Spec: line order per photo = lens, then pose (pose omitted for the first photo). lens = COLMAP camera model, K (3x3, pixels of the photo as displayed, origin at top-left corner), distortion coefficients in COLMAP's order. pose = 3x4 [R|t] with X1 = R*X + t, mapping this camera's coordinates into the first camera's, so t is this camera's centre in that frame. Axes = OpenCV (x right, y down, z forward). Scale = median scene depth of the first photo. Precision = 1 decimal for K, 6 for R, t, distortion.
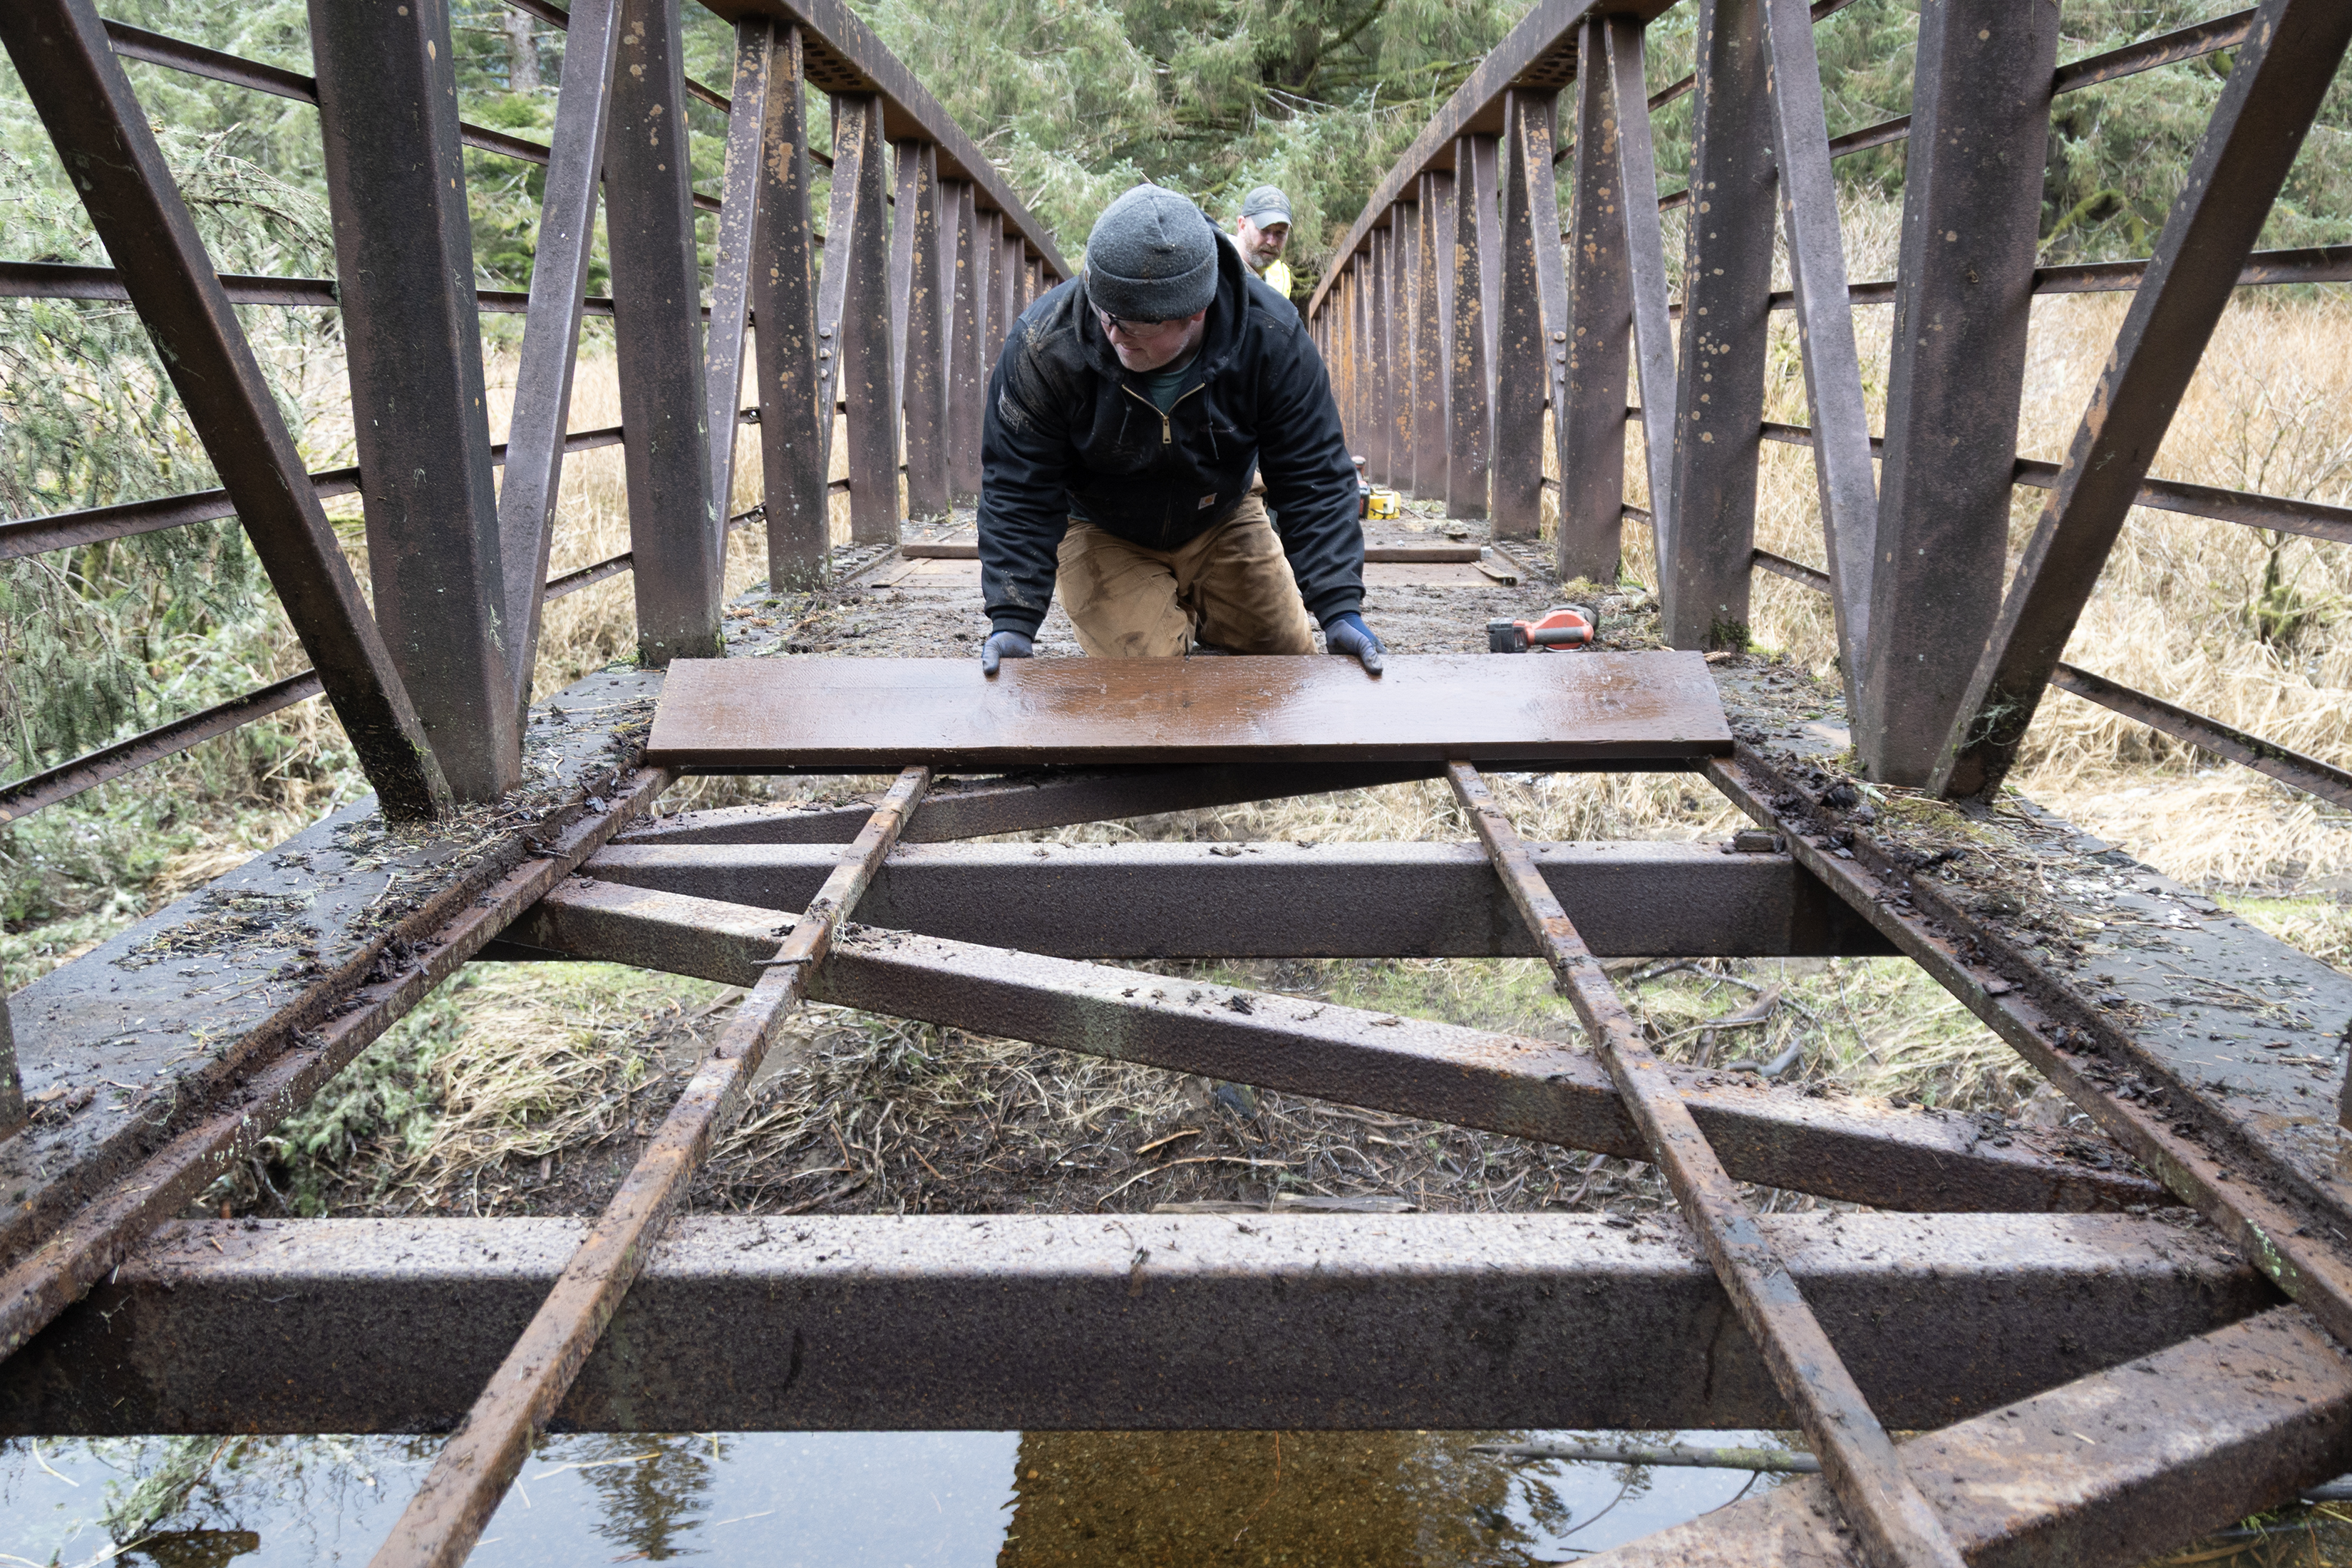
lens RADIAL K [[1835.4, 0, 1252.5], [0, 1835.4, 786.3], [0, 0, 1]] dist [0.006211, 0.011753]
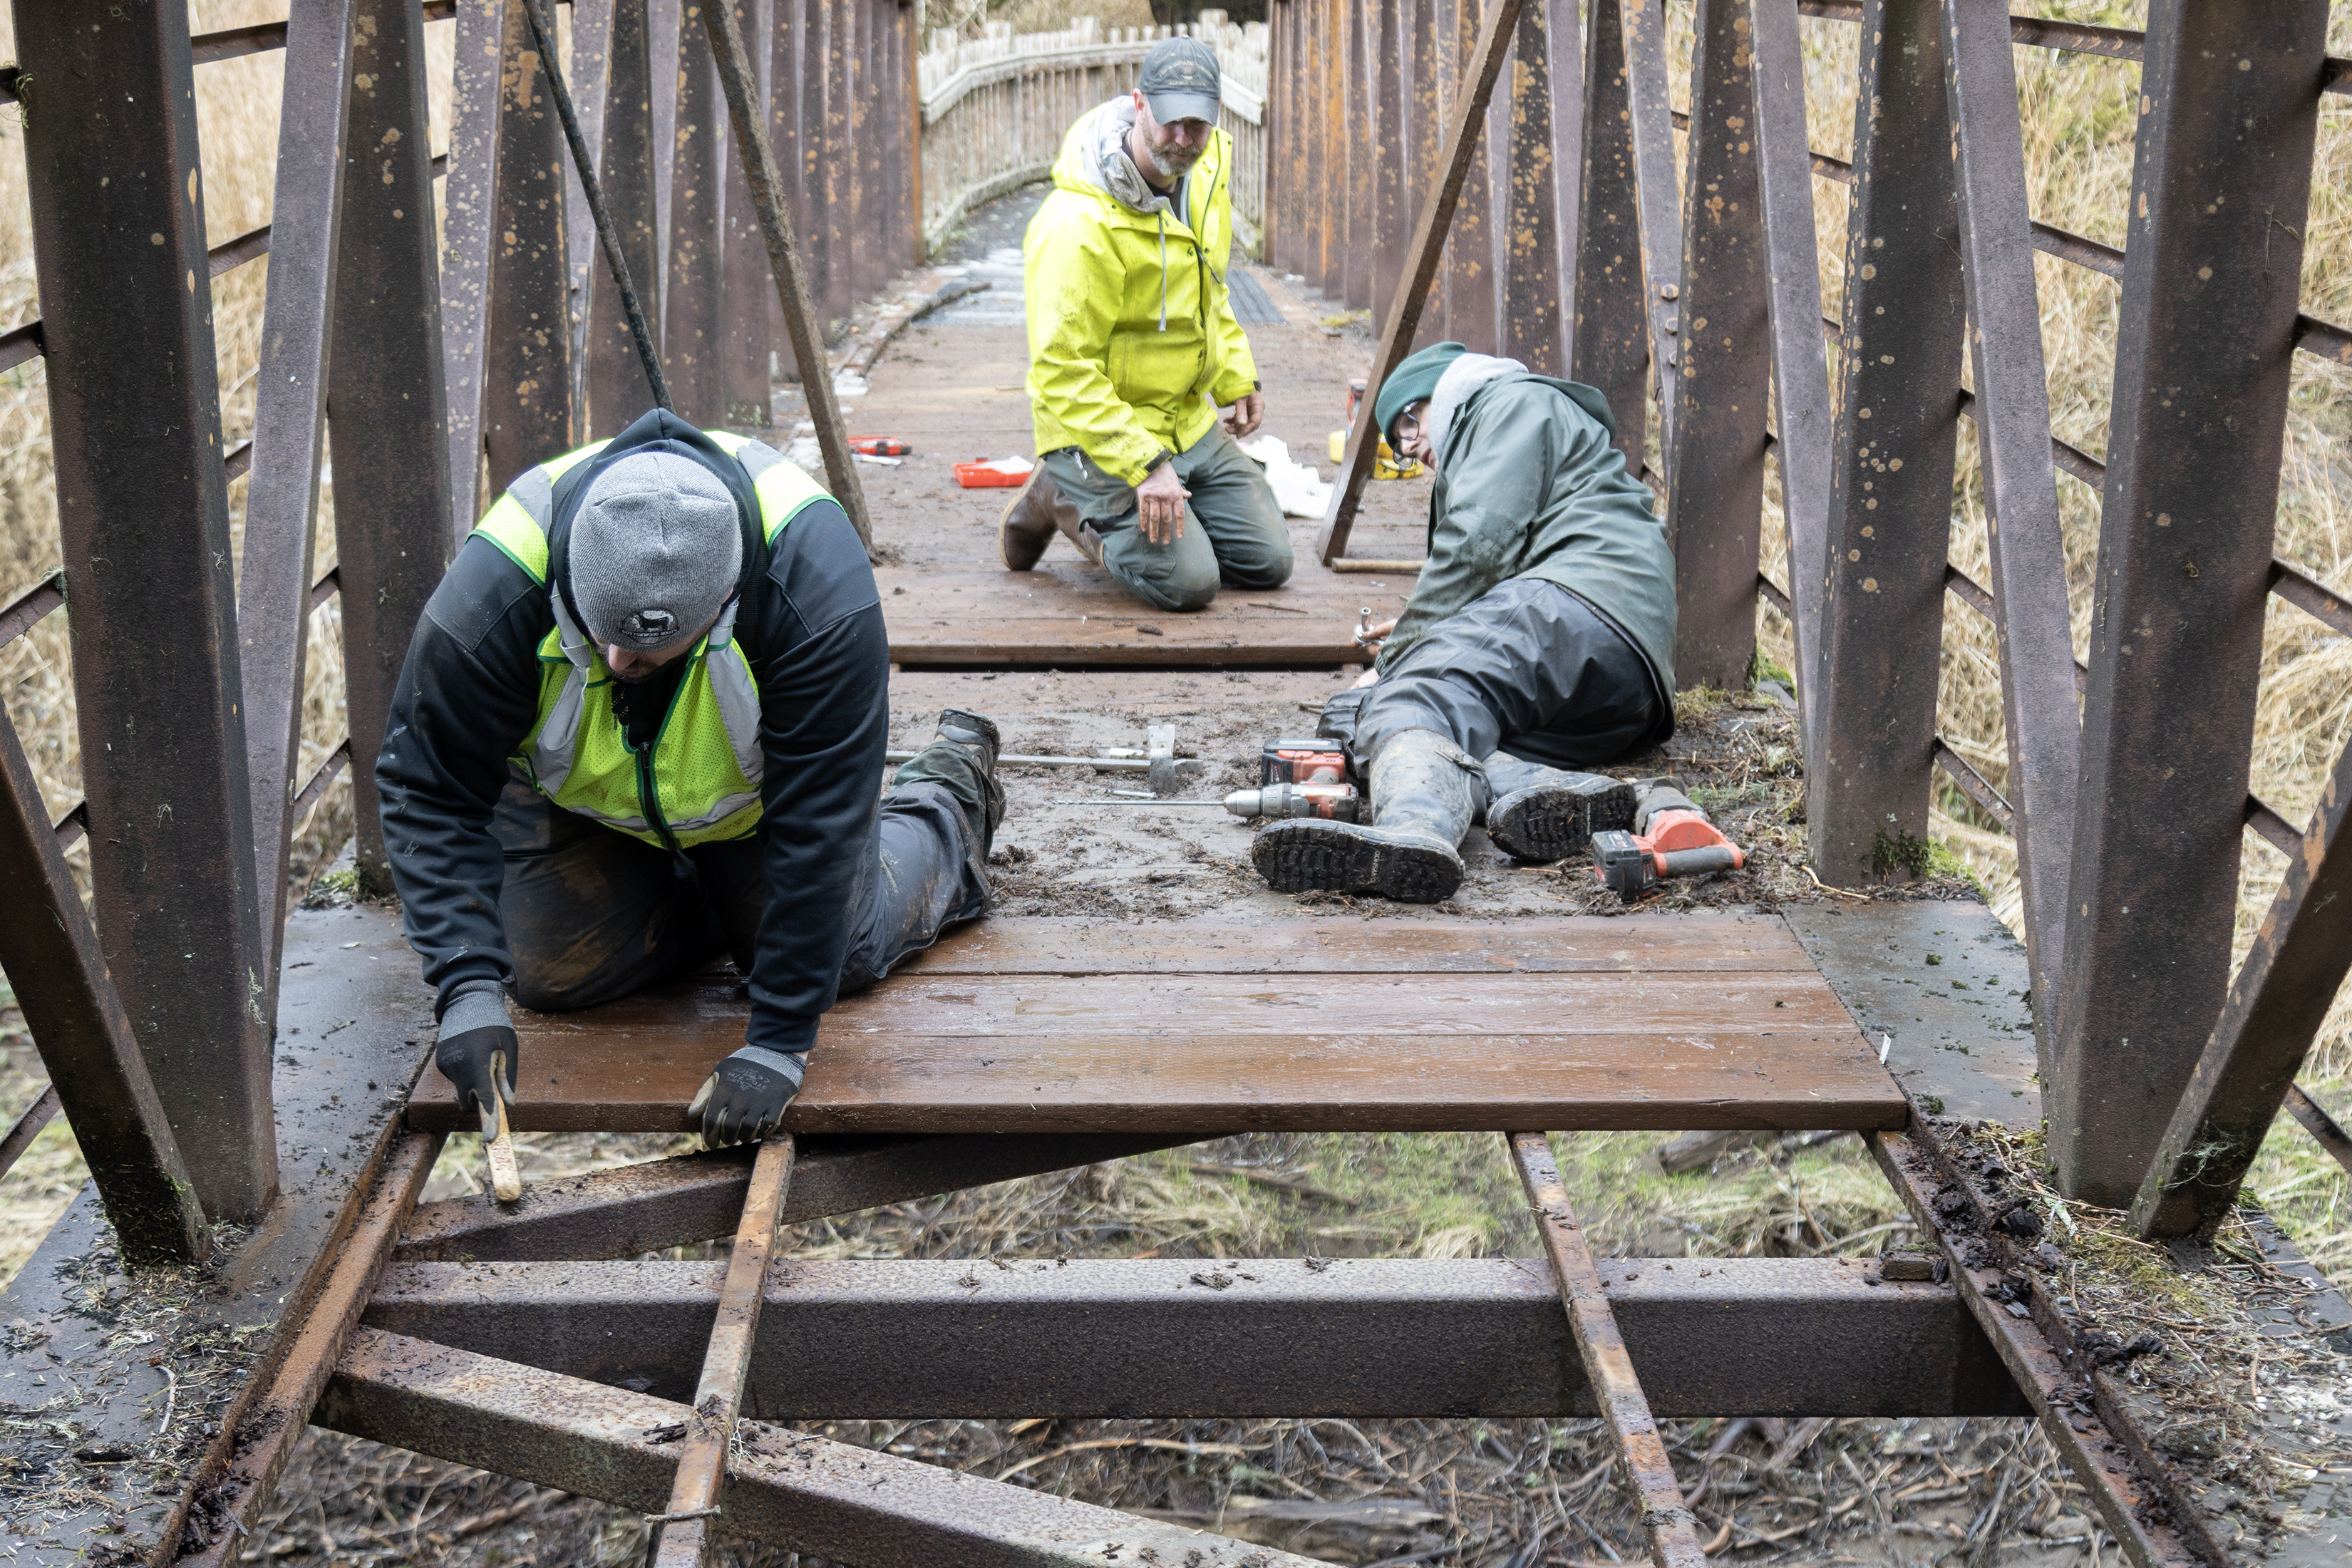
lens RADIAL K [[3105.8, 0, 1176.0], [0, 3105.8, 784.0], [0, 0, 1]] dist [0.026294, -0.075733]
pose [[0.999984, 0.002240, 0.005184, -0.033697], [-0.002412, 0.999443, 0.033287, -0.194704], [-0.005107, -0.033299, 0.999432, -0.255833]]
